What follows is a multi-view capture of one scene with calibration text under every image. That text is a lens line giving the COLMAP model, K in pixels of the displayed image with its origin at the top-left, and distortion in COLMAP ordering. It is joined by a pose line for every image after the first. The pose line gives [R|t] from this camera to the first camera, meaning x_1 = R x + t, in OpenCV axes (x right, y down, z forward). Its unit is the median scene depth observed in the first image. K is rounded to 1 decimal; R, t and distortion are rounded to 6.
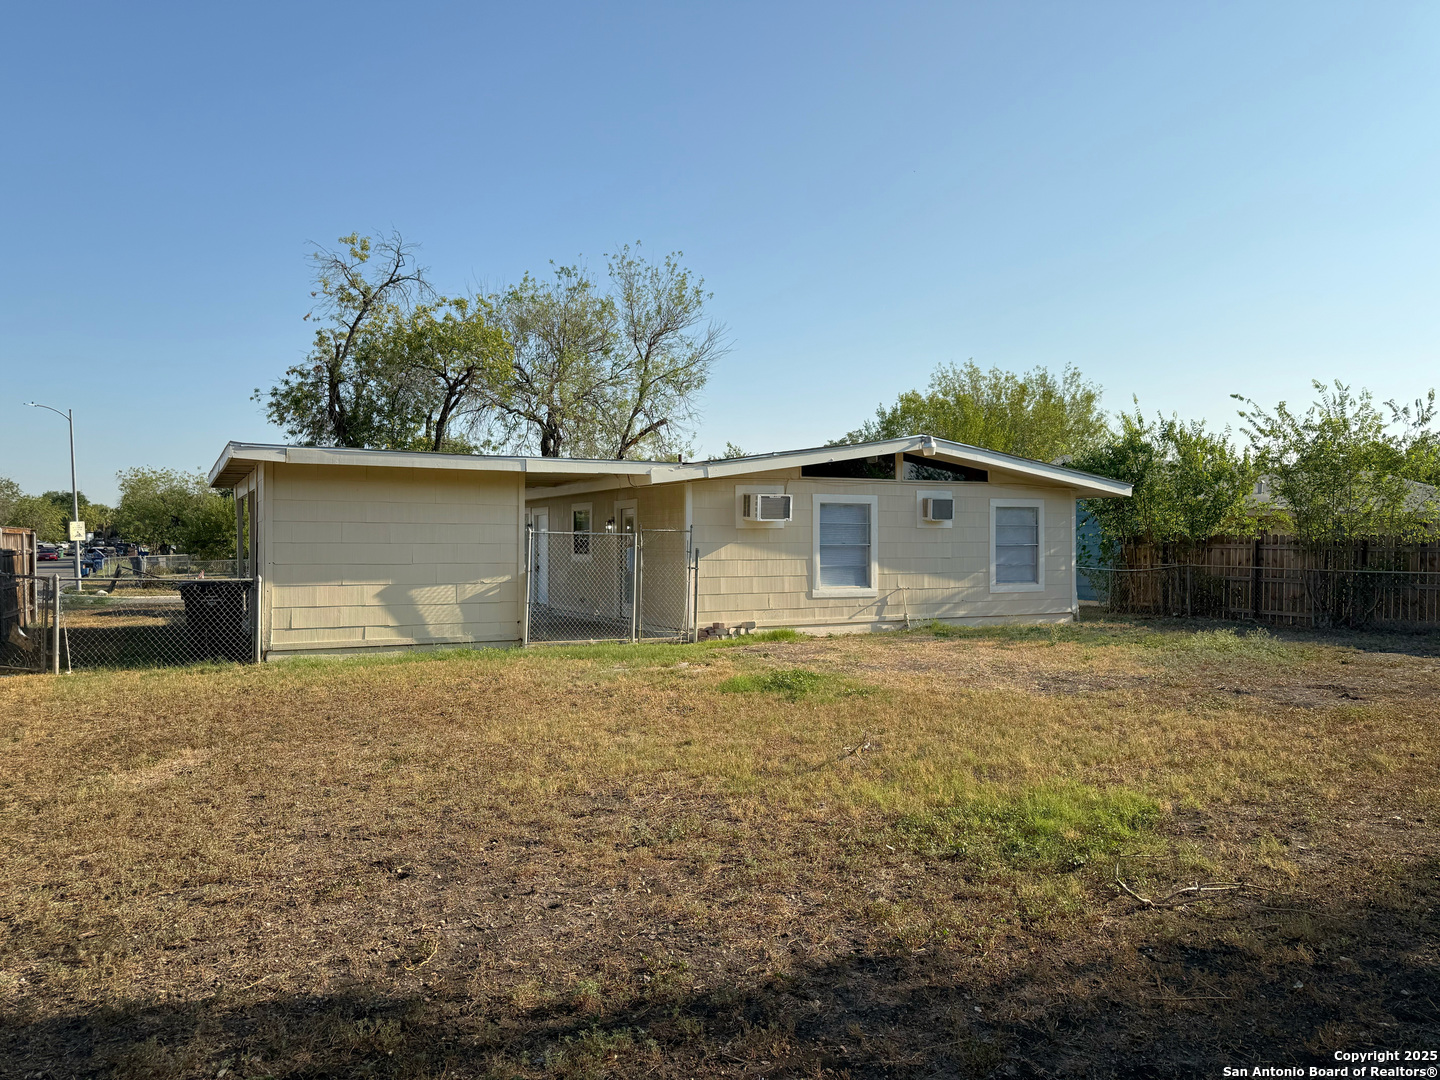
lens RADIAL K [[993.1, 0, 723.2], [0, 993.1, 550.9], [0, 0, 1]] dist [0.124931, -0.125363]
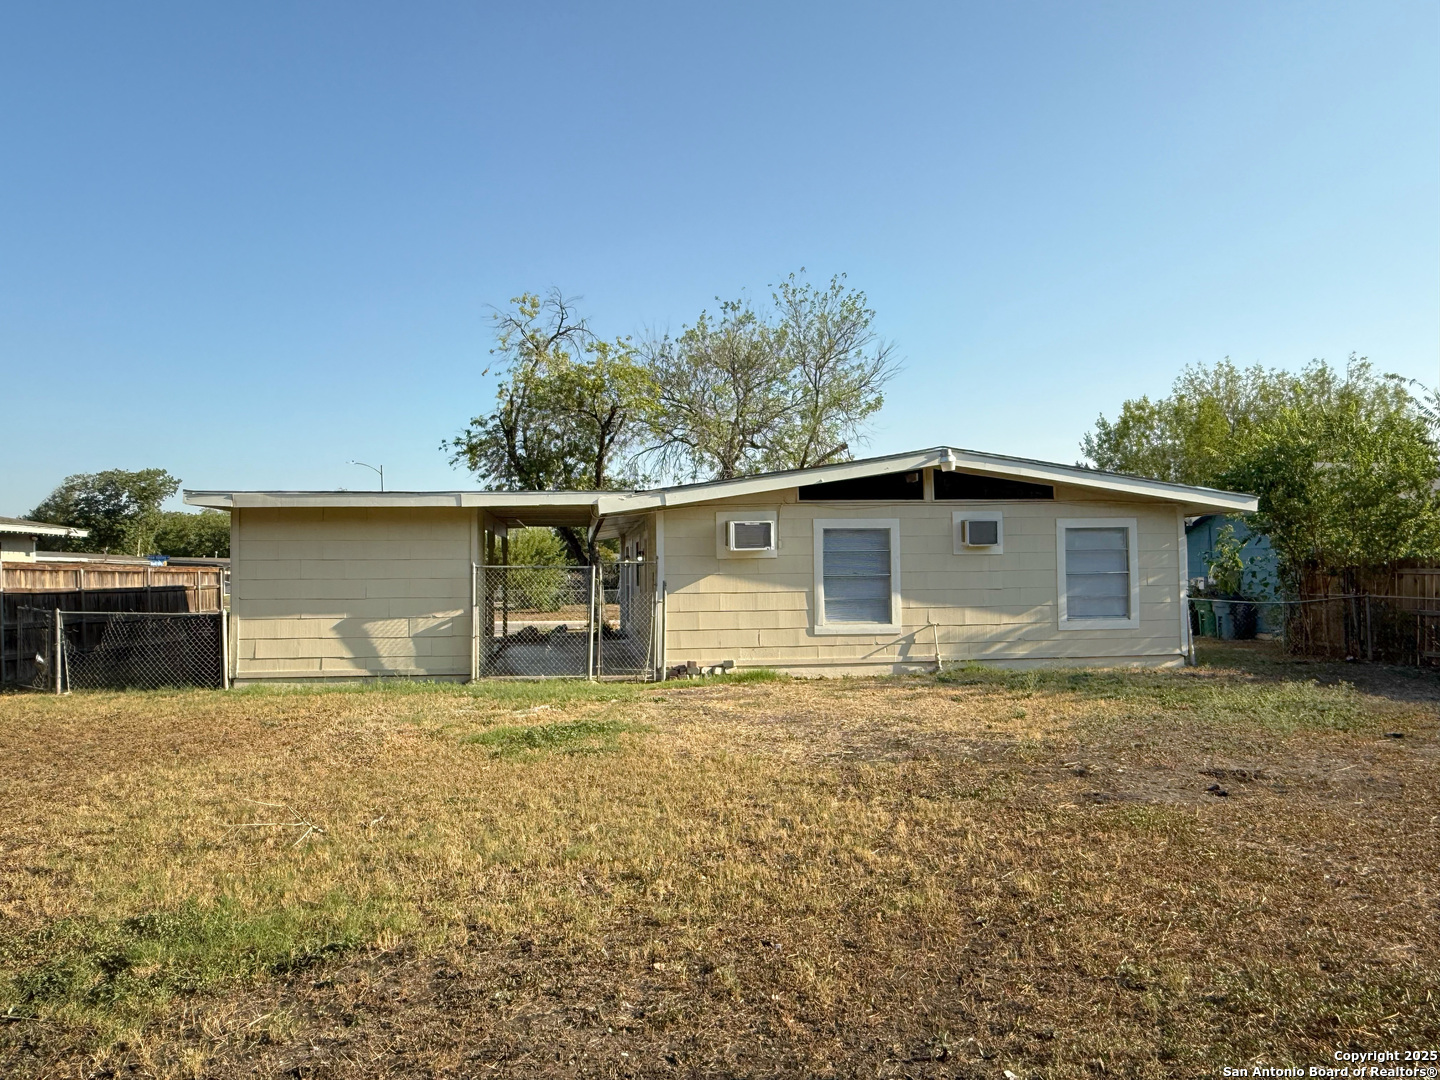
lens RADIAL K [[984.2, 0, 720.0], [0, 984.2, 540.0], [0, 0, 1]] dist [0.000999, 0.002688]
pose [[0.939068, -0.021377, -0.343065, 0.304167], [0.007960, 0.999149, -0.040469, -0.002791], [0.343638, 0.035272, 0.938439, 0.128701]]
